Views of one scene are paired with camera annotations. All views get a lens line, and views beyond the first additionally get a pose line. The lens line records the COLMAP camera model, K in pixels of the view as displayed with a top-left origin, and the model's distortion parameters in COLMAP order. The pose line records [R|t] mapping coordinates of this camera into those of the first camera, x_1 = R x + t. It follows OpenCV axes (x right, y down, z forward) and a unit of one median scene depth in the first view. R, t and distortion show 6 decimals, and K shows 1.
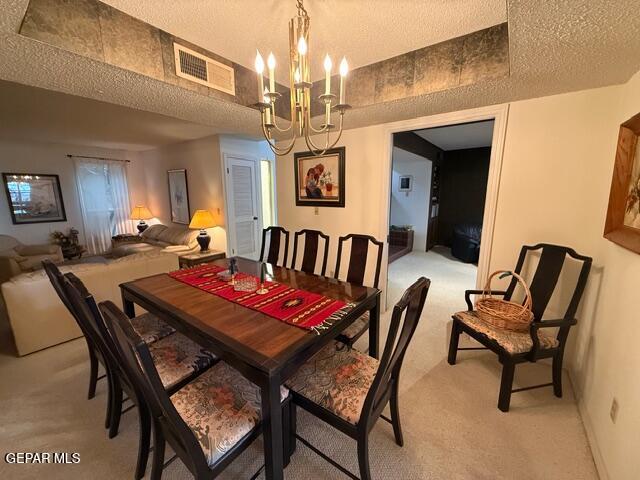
lens RADIAL K [[256.4, 0, 319.5], [0, 256.4, 238.9], [0, 0, 1]] dist [0.003130, 0.000149]
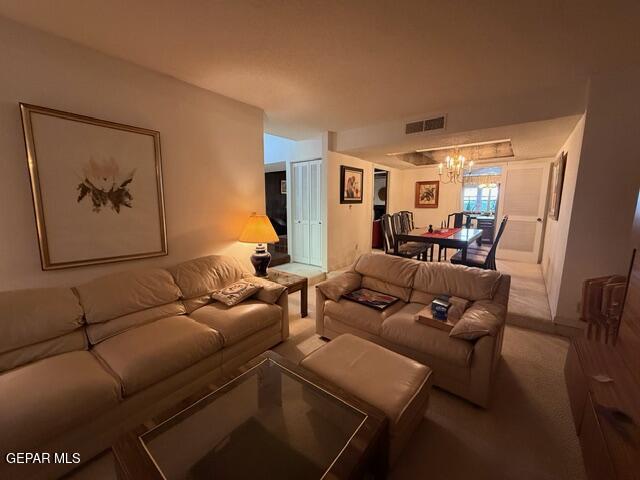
lens RADIAL K [[256.4, 0, 320.8], [0, 256.4, 240.0], [0, 0, 1]] dist [0.003130, 0.000149]
pose [[0.038624, -0.142240, 0.989078, -1.583374], [0.166220, 0.976941, 0.134004, -0.151144], [-0.985332, 0.159229, 0.061377, 1.146210]]
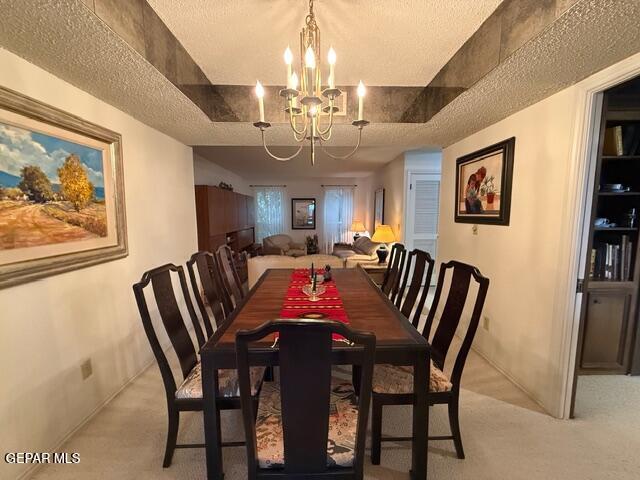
lens RADIAL K [[256.4, 0, 321.9], [0, 256.4, 238.8], [0, 0, 1]] dist [0.003130, 0.000149]
pose [[0.613657, 0.079948, -0.785515, 0.313910], [-0.139899, 0.990129, -0.008519, -0.014805], [0.777080, 0.115121, 0.618784, 0.197605]]
